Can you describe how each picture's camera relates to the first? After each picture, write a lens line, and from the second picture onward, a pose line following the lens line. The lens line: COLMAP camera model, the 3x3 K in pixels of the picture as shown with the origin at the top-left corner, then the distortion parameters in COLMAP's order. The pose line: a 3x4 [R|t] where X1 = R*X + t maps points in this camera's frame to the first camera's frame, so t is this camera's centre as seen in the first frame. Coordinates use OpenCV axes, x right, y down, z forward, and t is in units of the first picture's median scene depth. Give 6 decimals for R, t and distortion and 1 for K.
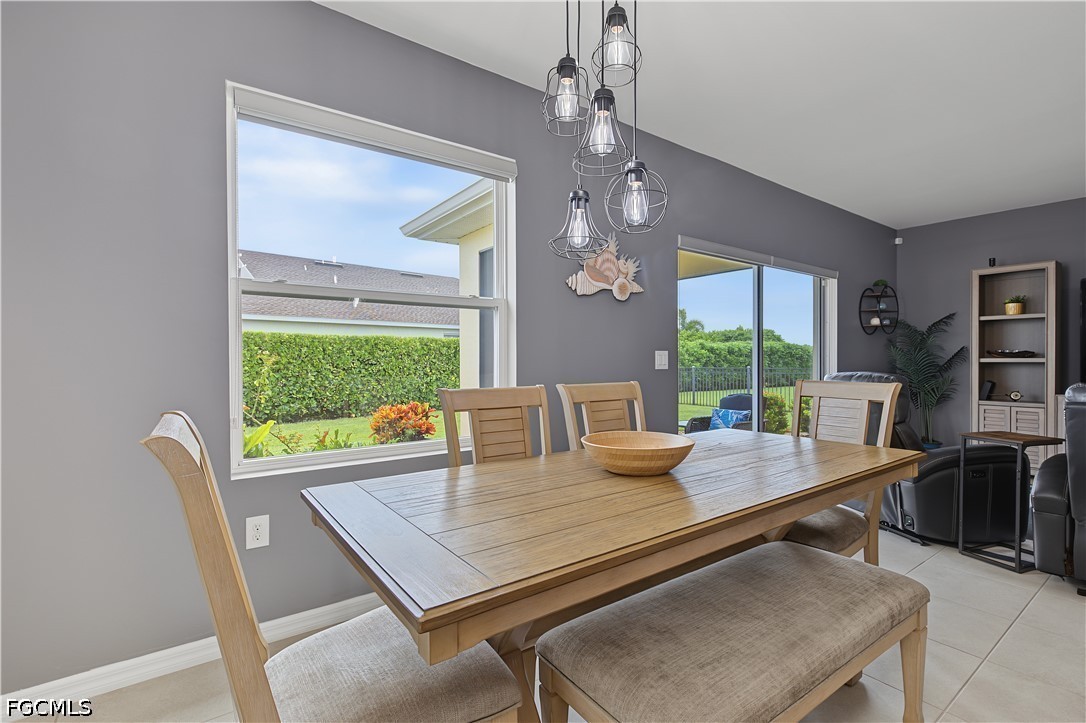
lens RADIAL K [[501.9, 0, 548.3], [0, 501.9, 359.8], [0, 0, 1]] dist [-0.001804, -0.000187]
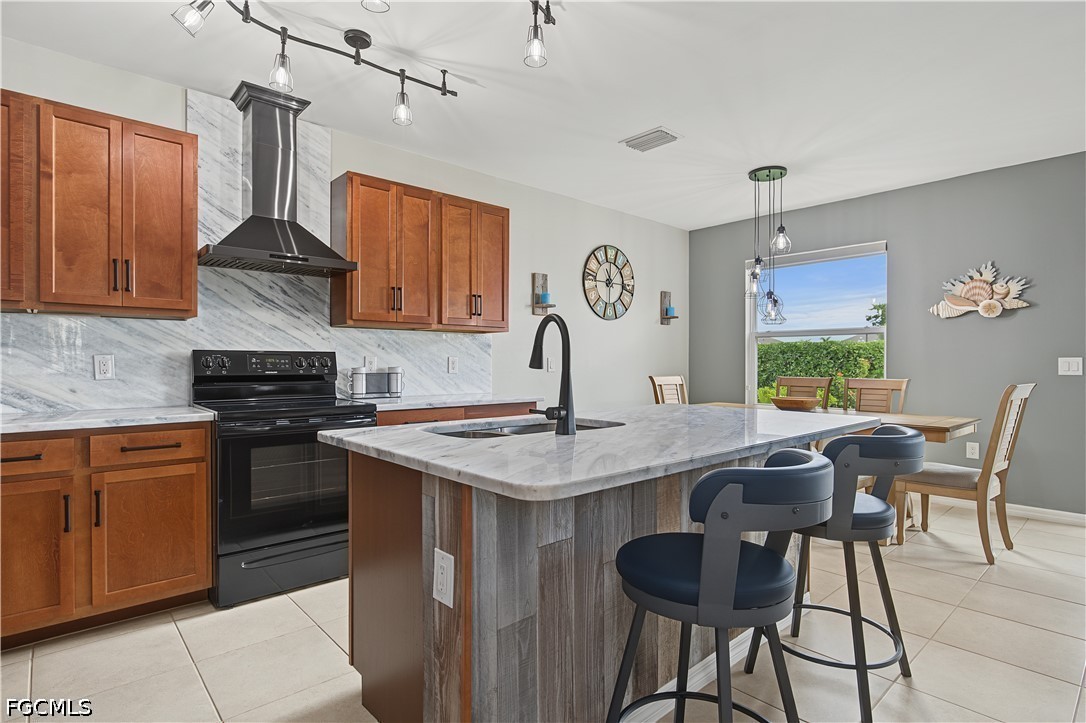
lens RADIAL K [[554.9, 0, 554.6], [0, 554.9, 365.2], [0, 0, 1]] dist [-0.006220, -0.000009]
pose [[0.101809, 0.007173, -0.994778, 0.886129], [-0.004608, 0.999967, 0.006739, -0.002869], [0.994793, 0.003898, 0.101838, -0.132535]]
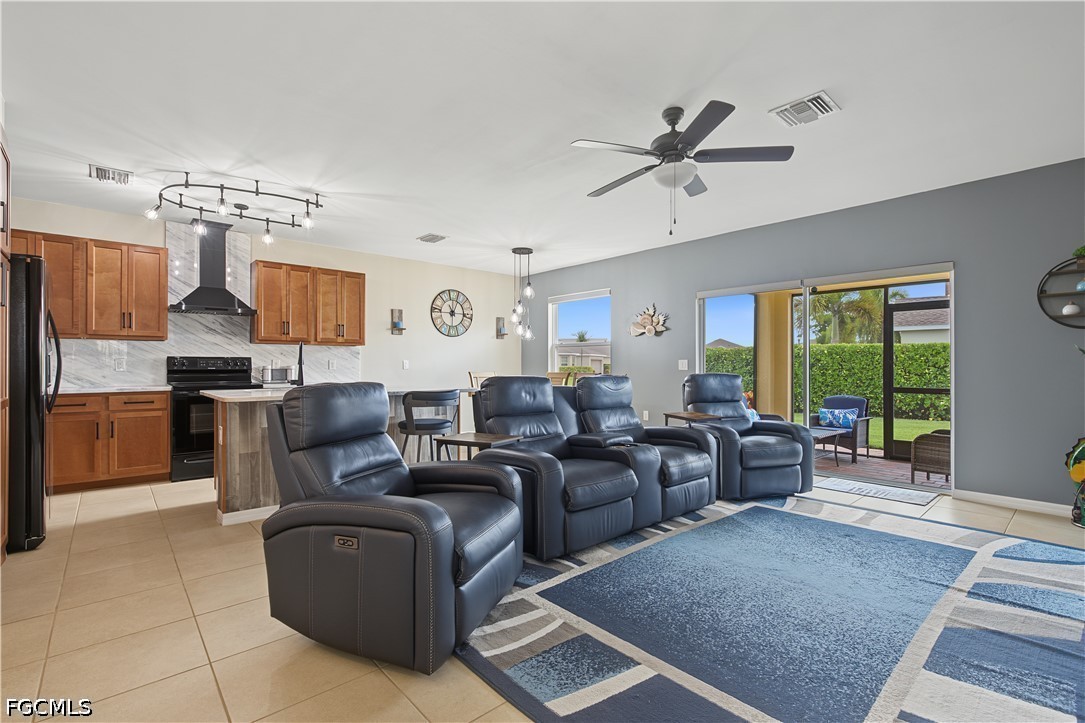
lens RADIAL K [[489.5, 0, 551.0], [0, 489.5, 363.7], [0, 0, 1]] dist [0.000161, 0.000229]
pose [[0.094765, -0.002400, -0.995497, 1.359349], [-0.003610, 0.999990, -0.002755, 0.001811], [0.995493, 0.003855, 0.094756, 0.250858]]
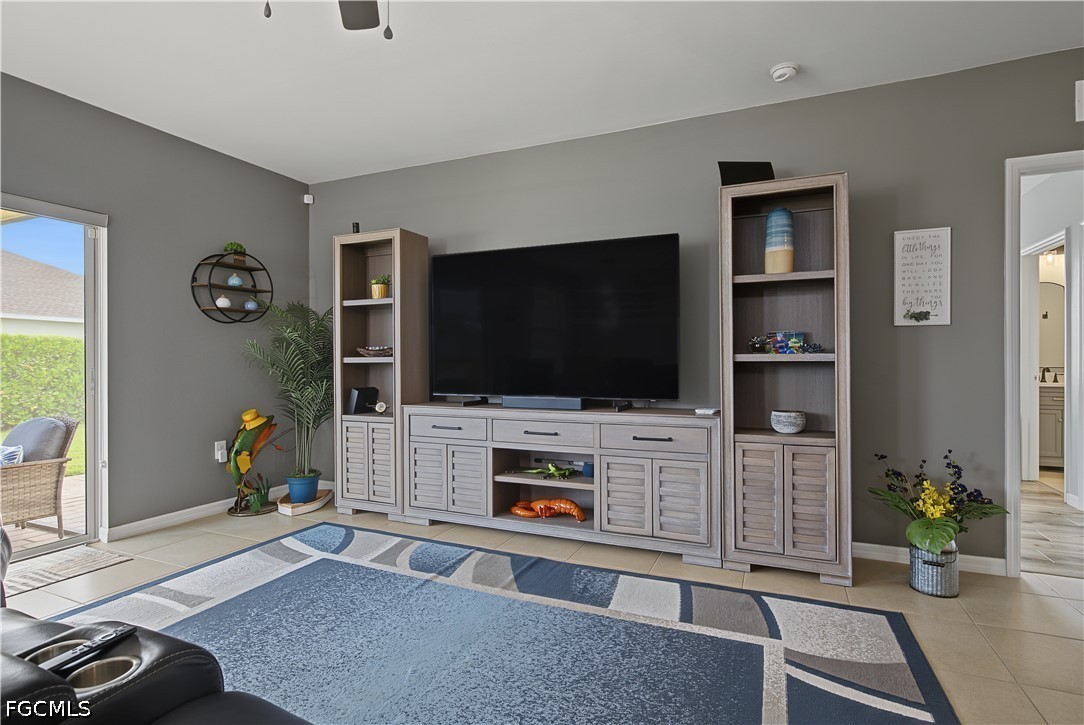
lens RADIAL K [[535.2, 0, 549.3], [0, 535.2, 361.8], [0, 0, 1]] dist [-0.002497, -0.000259]
pose [[0.868386, -0.000123, 0.495888, 0.735048], [0.000390, 1.000000, -0.000434, 0.003837], [-0.495888, 0.000570, 0.868386, 0.166799]]
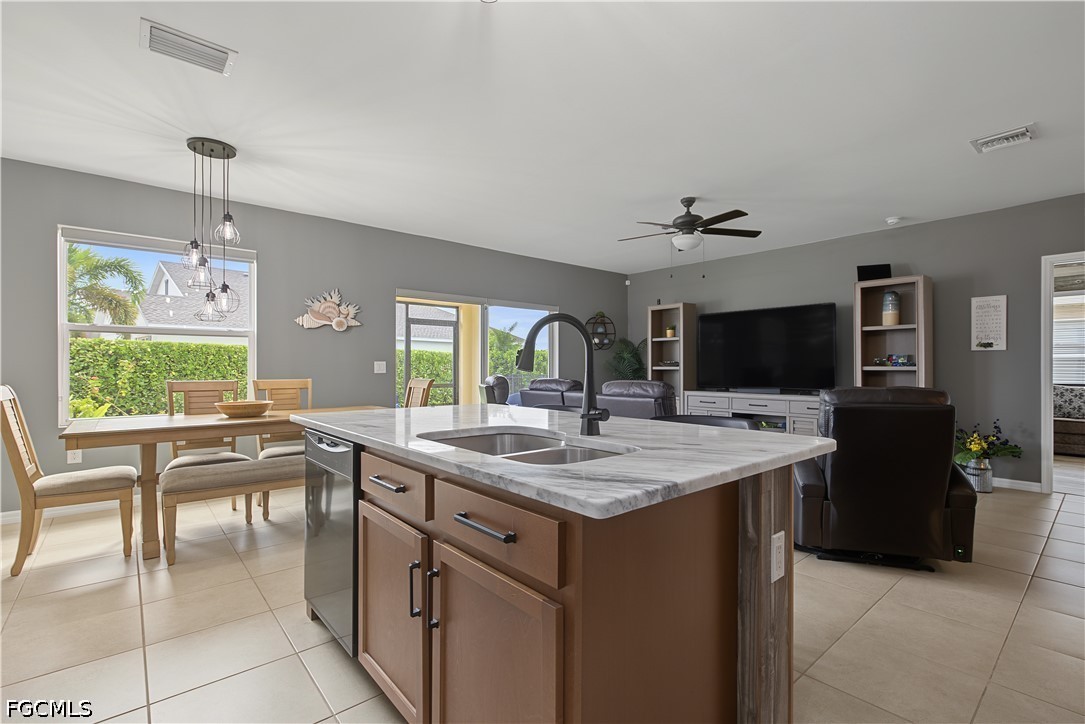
lens RADIAL K [[497.3, 0, 550.1], [0, 497.3, 364.9], [0, 0, 1]] dist [0.000255, 0.000085]
pose [[0.997098, 0.003273, 0.076054, 0.451734], [-0.002918, 0.999984, -0.004784, -0.000685], [-0.076068, 0.004548, 0.997092, -0.432912]]
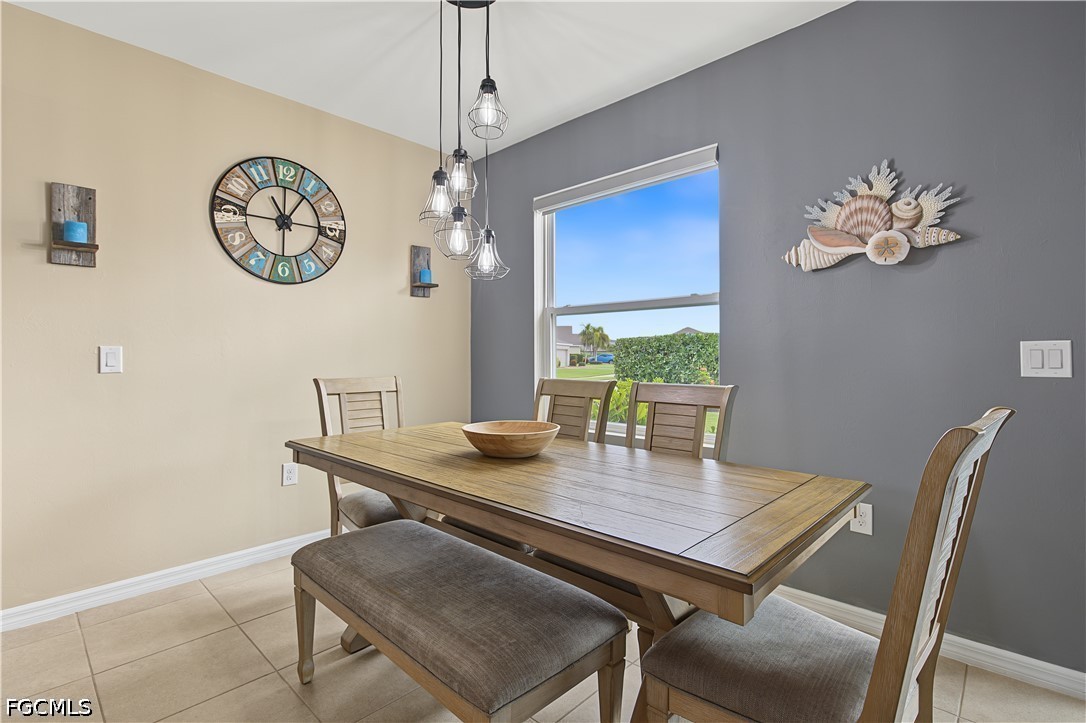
lens RADIAL K [[510.0, 0, 555.7], [0, 510.0, 348.8], [0, 0, 1]] dist [-0.000341, 0.000021]
pose [[0.182156, -0.011447, -0.983203, 0.449754], [-0.000431, 0.999931, -0.011722, -0.002133], [0.983269, 0.002559, 0.182139, 0.294802]]
